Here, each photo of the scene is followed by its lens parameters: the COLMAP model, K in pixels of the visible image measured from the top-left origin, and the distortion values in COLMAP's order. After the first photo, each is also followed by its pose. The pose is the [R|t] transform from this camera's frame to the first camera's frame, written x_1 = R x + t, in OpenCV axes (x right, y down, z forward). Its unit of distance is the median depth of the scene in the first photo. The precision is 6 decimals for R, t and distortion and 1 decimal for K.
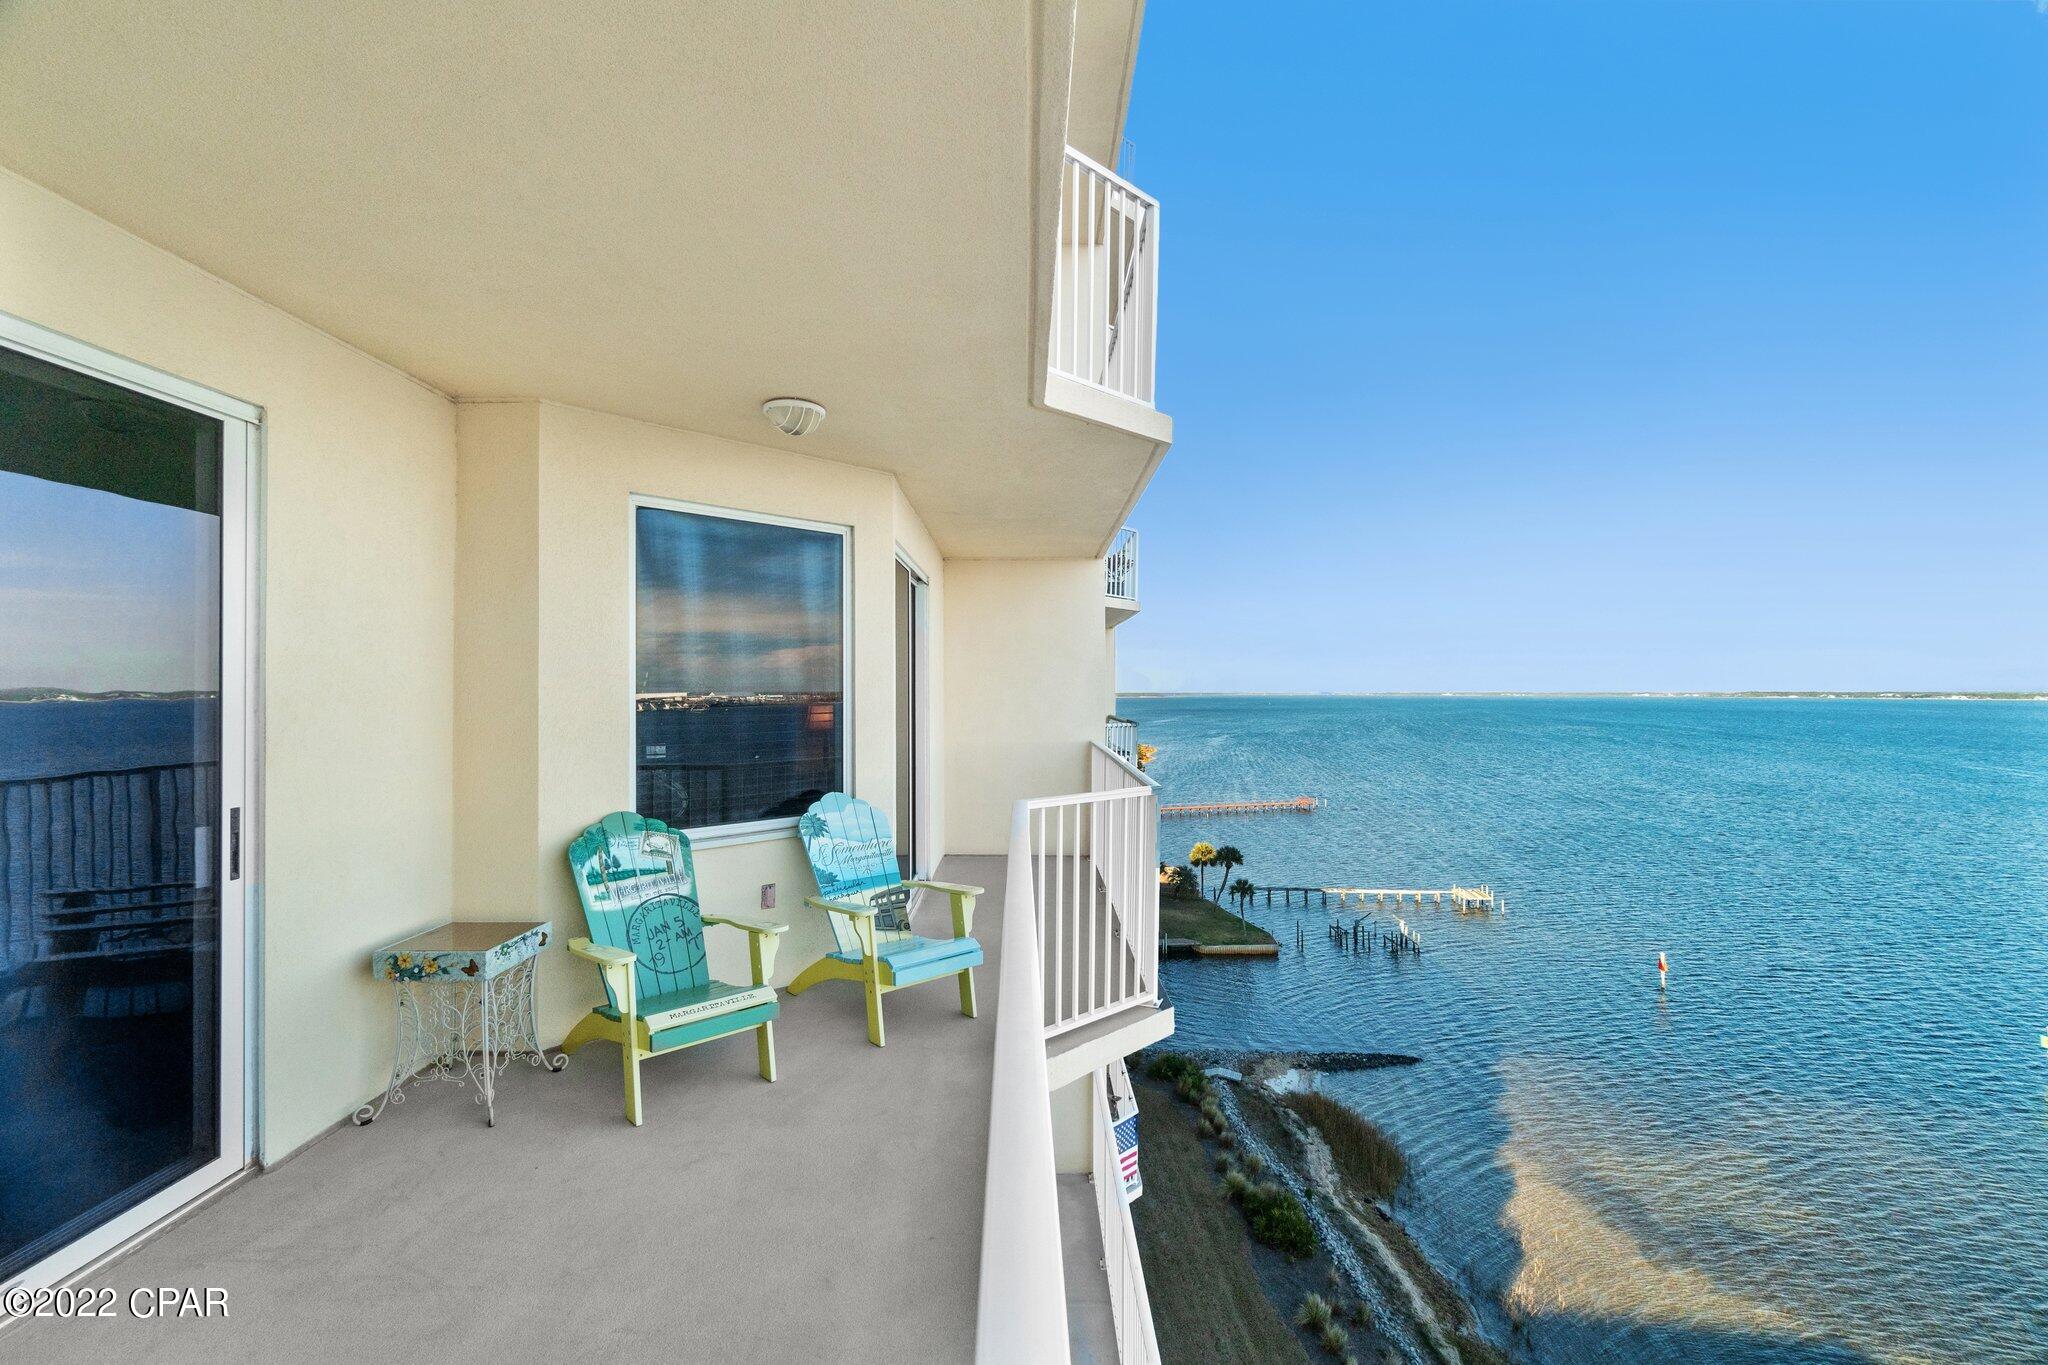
lens RADIAL K [[888.1, 0, 1025.4], [0, 888.1, 686.3], [0, 0, 1]] dist [-0.001509, 0.000125]
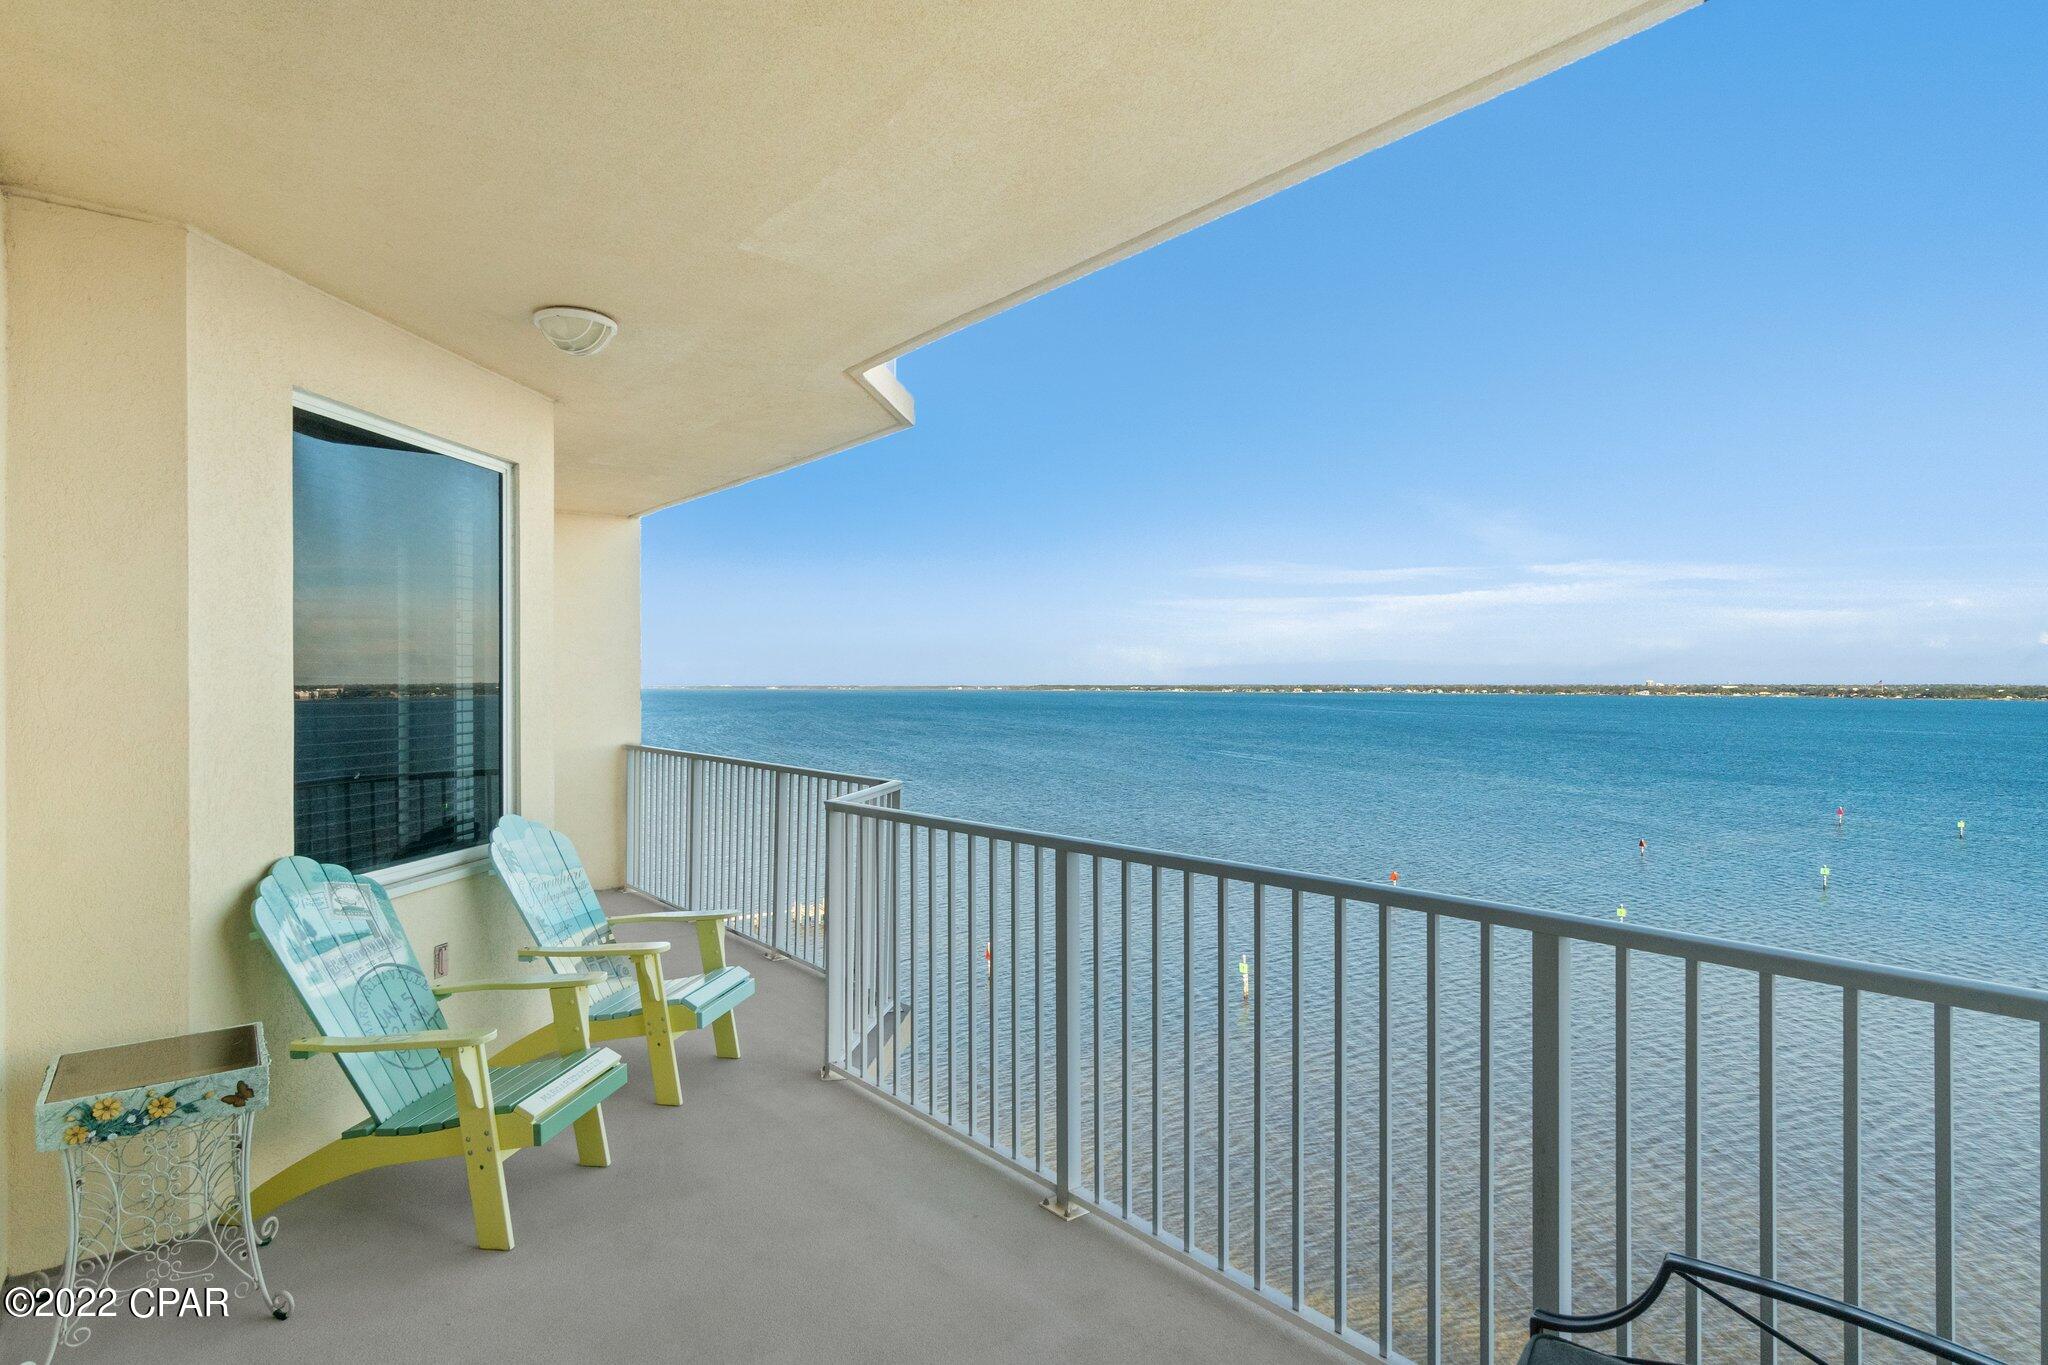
lens RADIAL K [[1079.2, 0, 1022.8], [0, 1079.2, 688.6], [0, 0, 1]] dist [-0.000230, 0.000918]
pose [[0.791141, -0.004338, 0.611619, -0.533136], [-0.000290, 0.999972, 0.007467, 0.006409], [-0.611634, -0.006085, 0.791117, 0.004686]]
